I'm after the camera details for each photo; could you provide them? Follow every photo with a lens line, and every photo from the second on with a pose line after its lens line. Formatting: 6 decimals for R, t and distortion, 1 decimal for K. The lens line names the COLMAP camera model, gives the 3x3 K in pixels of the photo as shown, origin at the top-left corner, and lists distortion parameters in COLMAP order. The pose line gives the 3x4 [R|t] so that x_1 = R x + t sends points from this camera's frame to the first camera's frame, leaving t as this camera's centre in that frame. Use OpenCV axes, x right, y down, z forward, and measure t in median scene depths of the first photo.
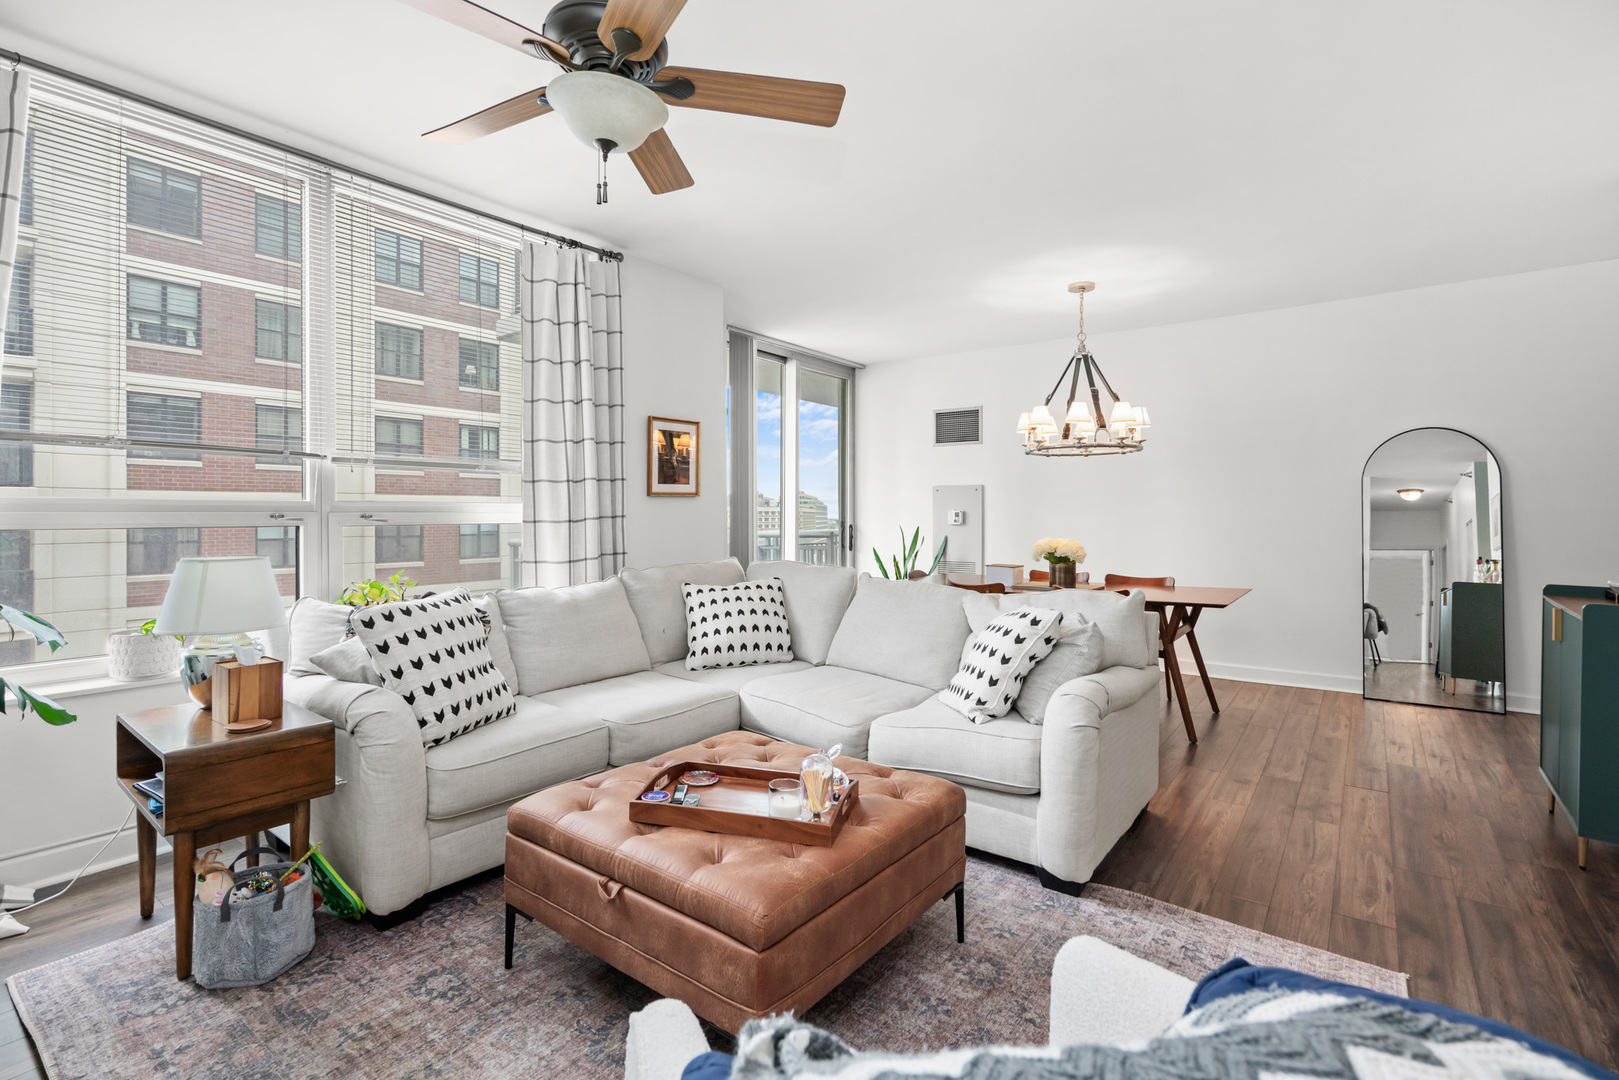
lens RADIAL K [[732.5, 0, 809.5], [0, 732.5, 540.0], [0, 0, 1]] dist [-0.016477, 0.000076]
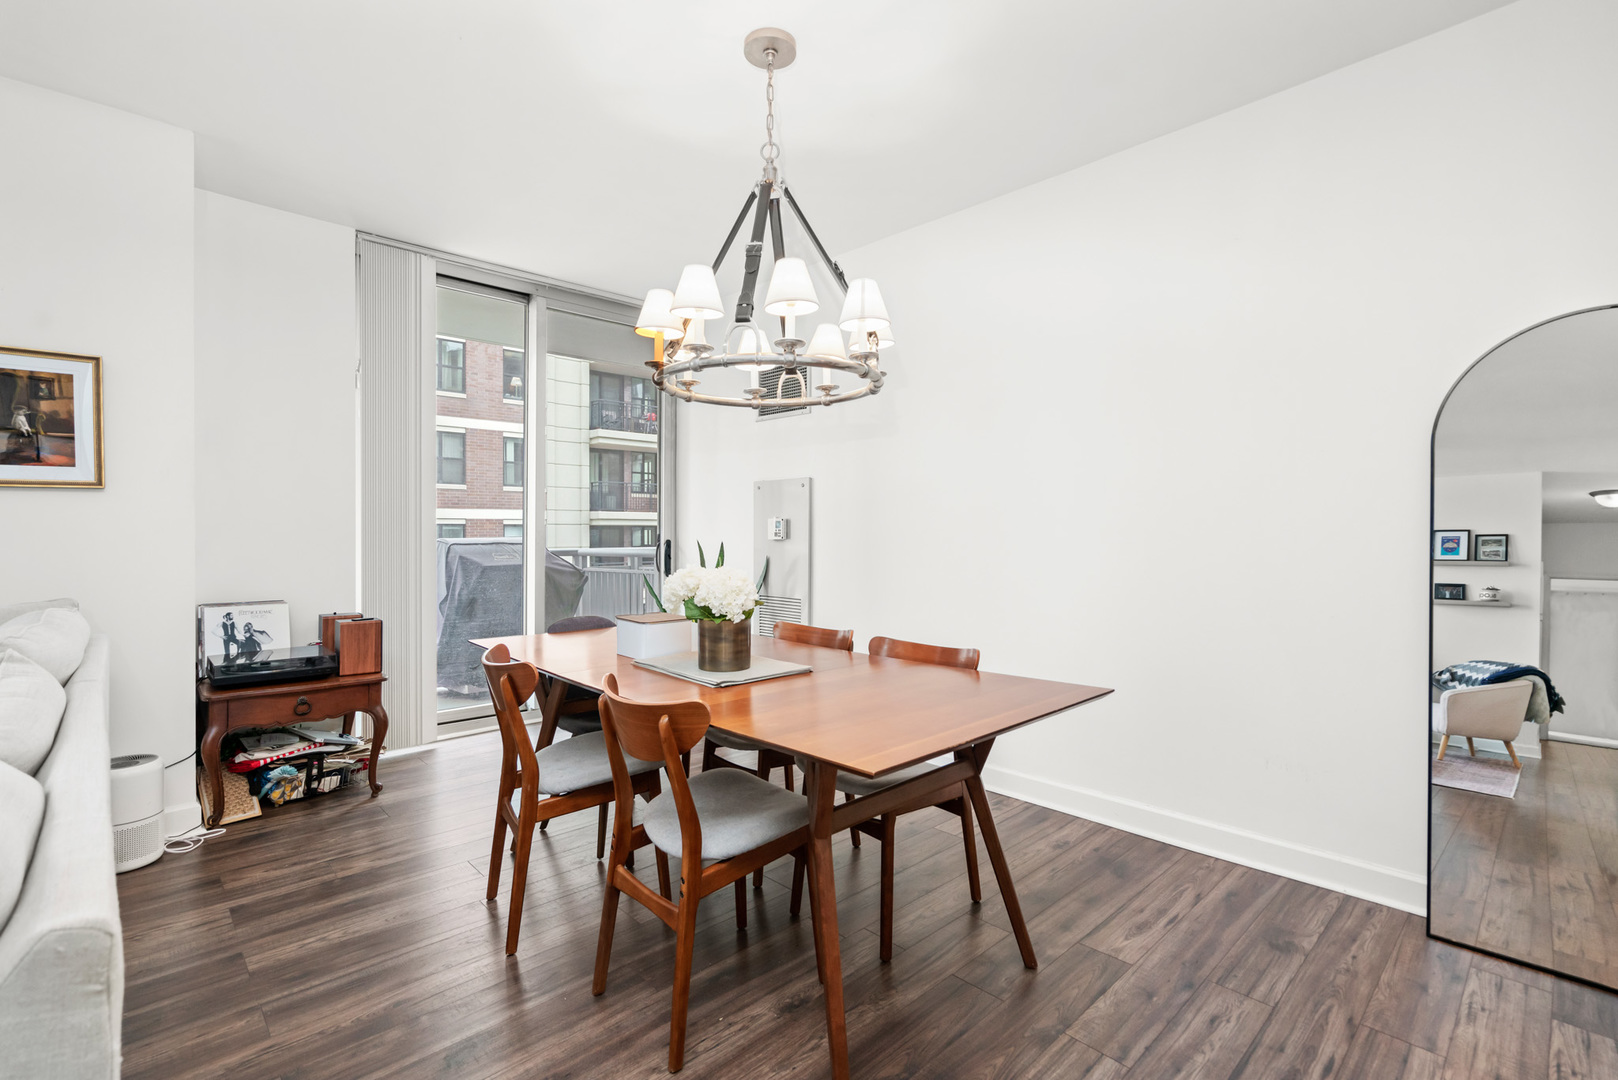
lens RADIAL K [[725.9, 0, 804.3], [0, 725.9, 568.3], [0, 0, 1]] dist [-0.018272, -0.000200]
pose [[0.984450, 0.013091, -0.175178, 0.292674], [-0.010231, 0.999799, 0.017220, -0.005727], [0.175368, -0.015160, 0.984386, 0.318899]]
